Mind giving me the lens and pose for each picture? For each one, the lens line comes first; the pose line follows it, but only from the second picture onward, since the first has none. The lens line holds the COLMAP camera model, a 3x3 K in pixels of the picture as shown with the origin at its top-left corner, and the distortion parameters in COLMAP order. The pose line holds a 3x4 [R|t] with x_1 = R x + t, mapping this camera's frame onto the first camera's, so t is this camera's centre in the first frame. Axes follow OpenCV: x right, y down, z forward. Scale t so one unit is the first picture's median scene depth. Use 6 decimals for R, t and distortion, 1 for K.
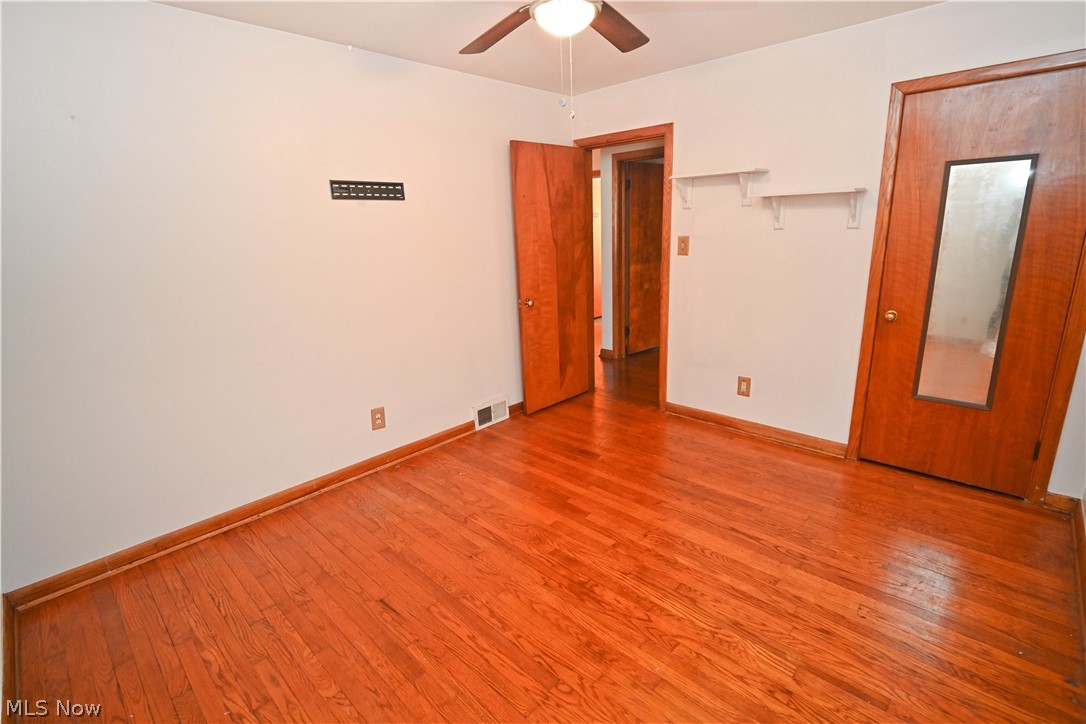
lens RADIAL K [[506.0, 0, 556.6], [0, 506.0, 364.6], [0, 0, 1]] dist [-0.011564, -0.000641]
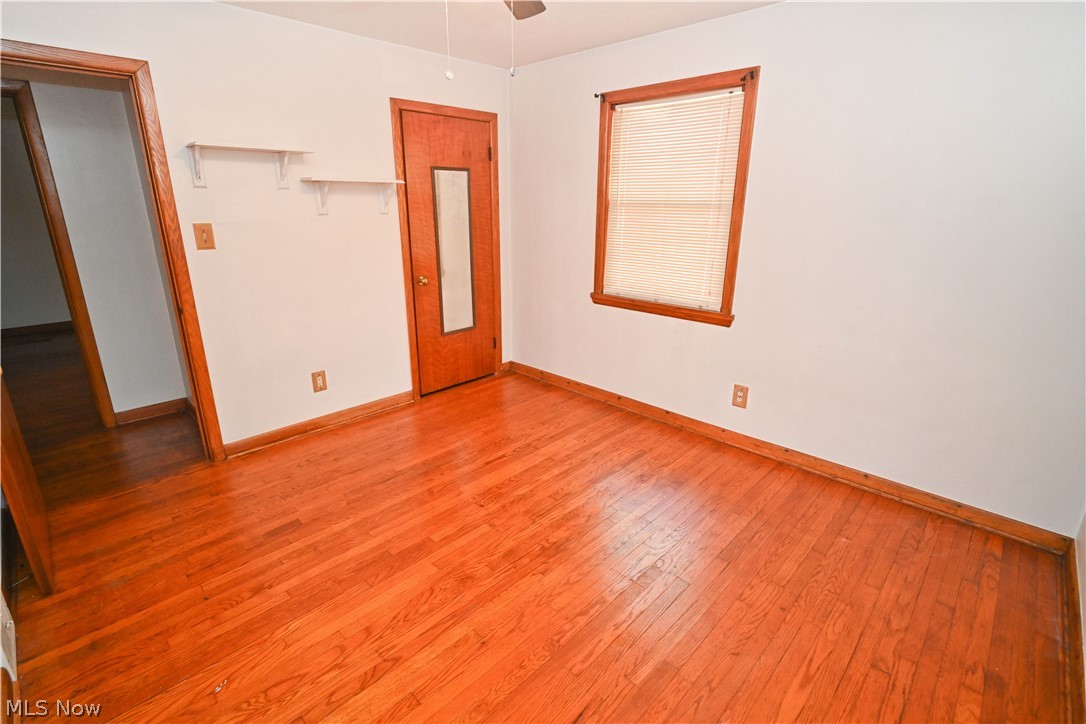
lens RADIAL K [[503.1, 0, 546.9], [0, 503.1, 364.1], [0, 0, 1]] dist [-0.007454, -0.001280]
pose [[0.009797, -0.273975, 0.961687, -0.758540], [0.265309, 0.927977, 0.261669, -0.174025], [-0.964114, 0.252581, 0.081780, 0.723332]]
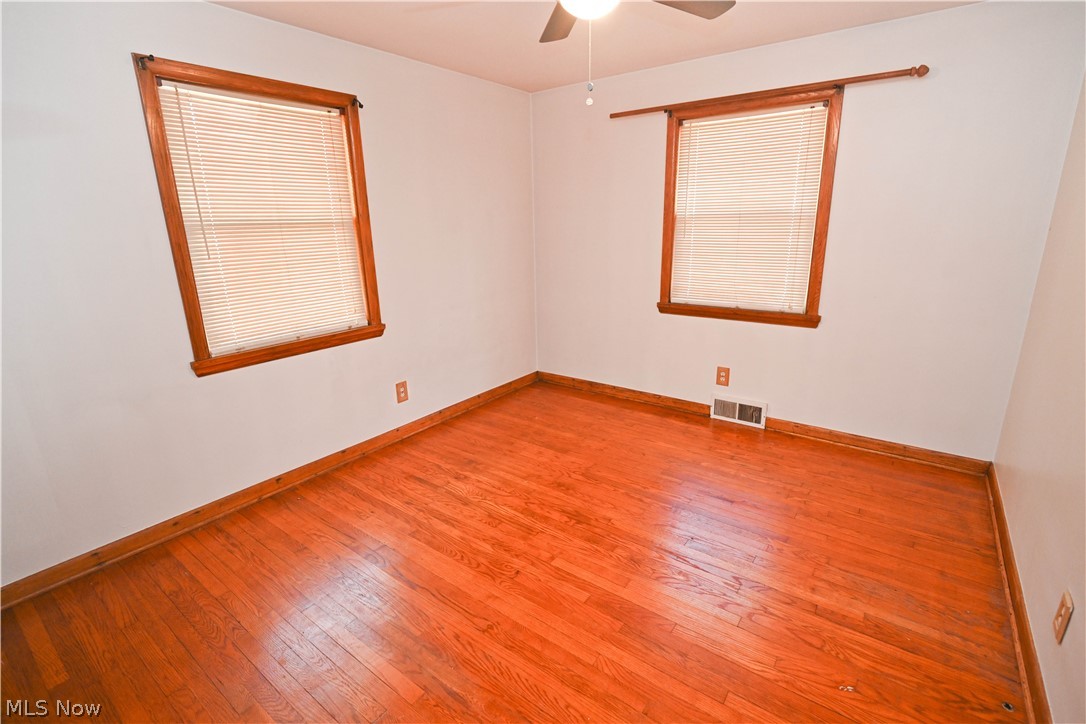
lens RADIAL K [[497.2, 0, 555.4], [0, 497.2, 358.9], [0, 0, 1]] dist [-0.003474, -0.000662]
pose [[-0.990711, 0.087707, -0.103915, 0.170722], [0.019970, 0.849746, 0.526814, -0.446107], [0.134506, 0.519845, -0.843605, 1.578345]]
